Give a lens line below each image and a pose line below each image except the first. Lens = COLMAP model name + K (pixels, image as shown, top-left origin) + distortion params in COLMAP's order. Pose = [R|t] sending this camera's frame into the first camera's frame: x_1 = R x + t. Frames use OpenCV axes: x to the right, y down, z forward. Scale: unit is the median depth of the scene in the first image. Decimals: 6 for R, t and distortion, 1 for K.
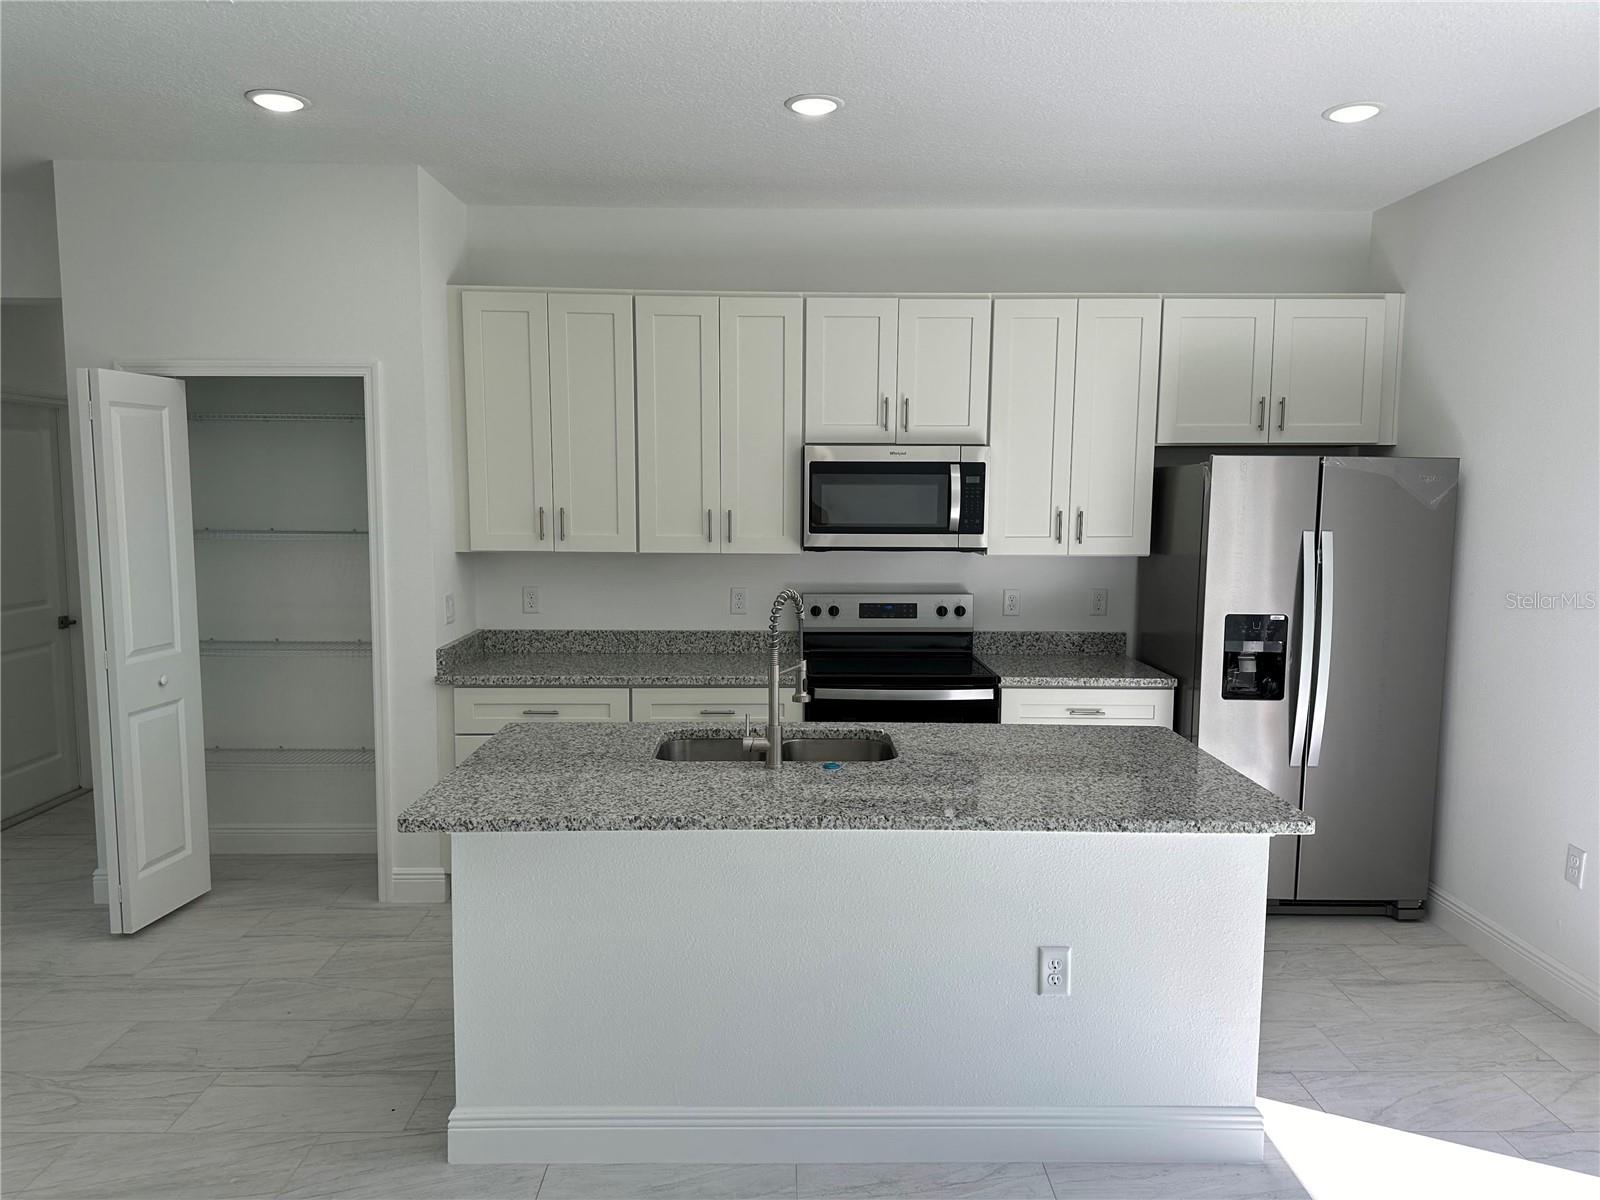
lens RADIAL K [[1132.9, 0, 799.3], [0, 1132.9, 600.1], [0, 0, 1]] dist [0.067439, -0.076155]
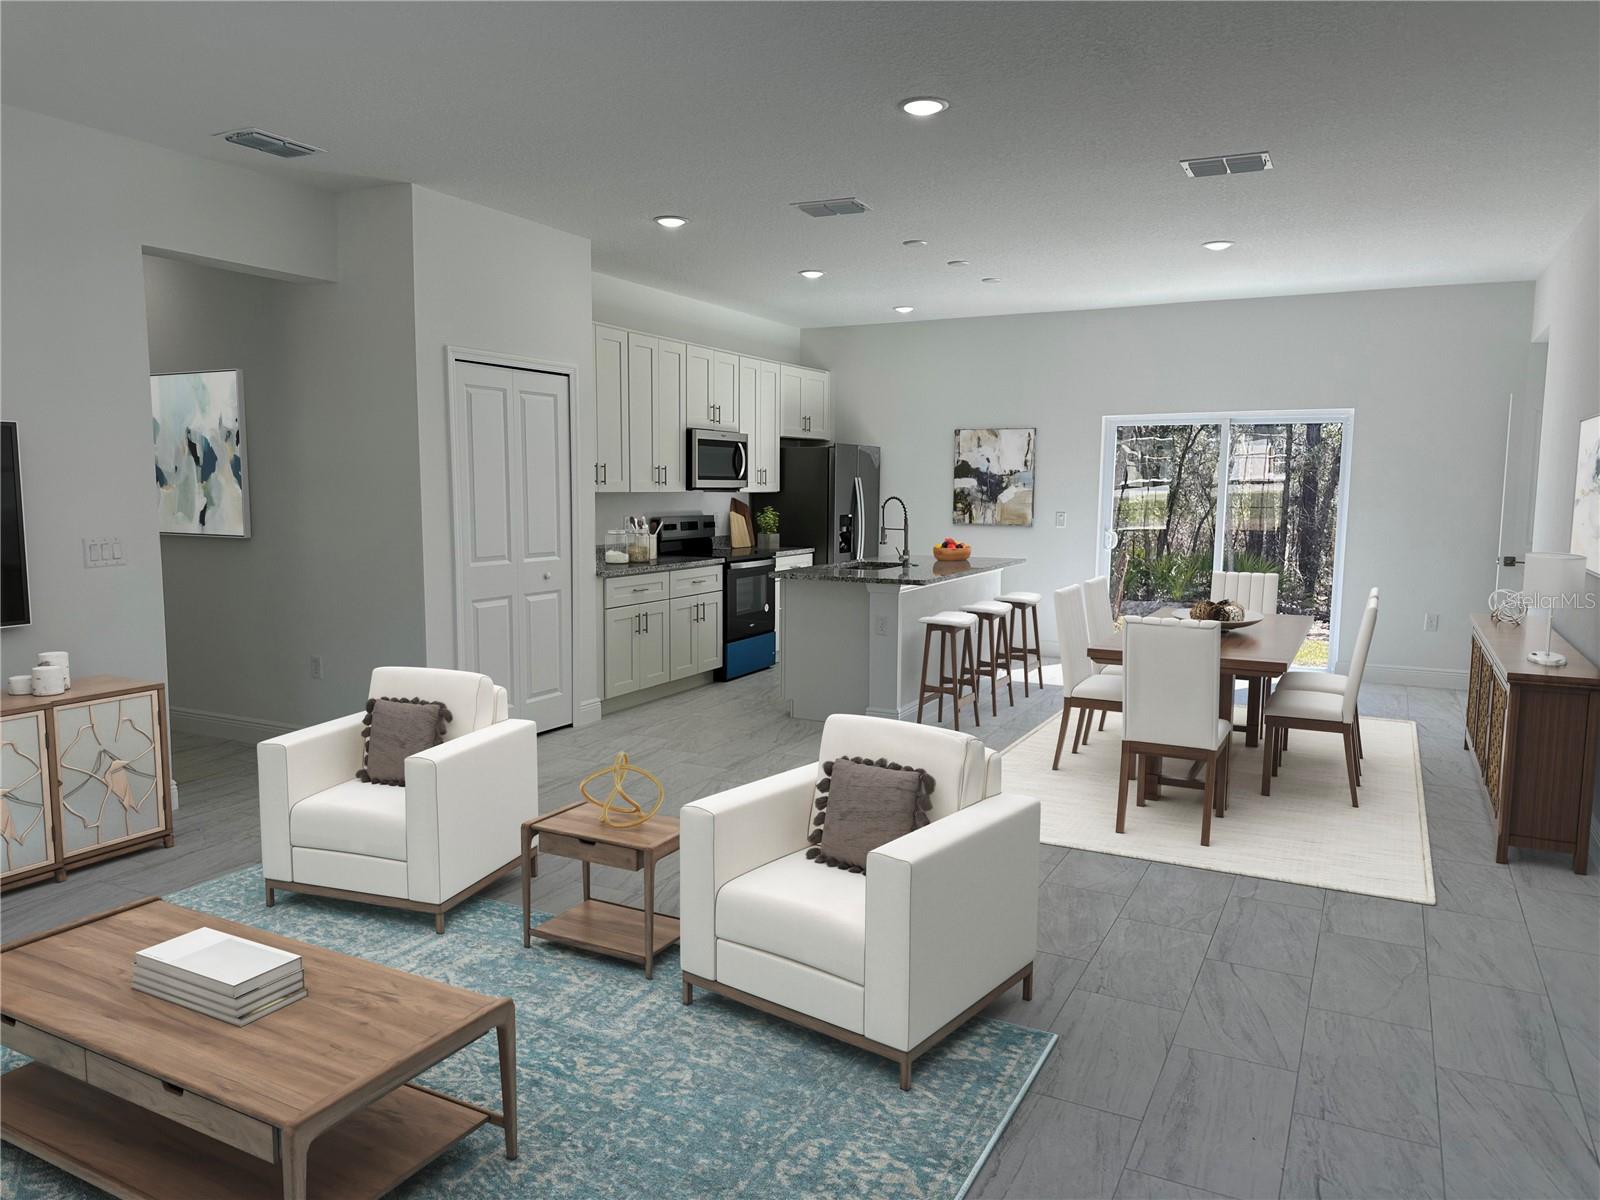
lens RADIAL K [[1132.9, 0, 797.5], [0, 1132.9, 602.6], [0, 0, 1]] dist [0.067439, -0.076155]
pose [[0.468887, -0.095170, 0.878116, -2.174074], [0.084476, 0.994453, 0.062670, 0.048652], [-0.879209, 0.044795, 0.474325, 0.052986]]
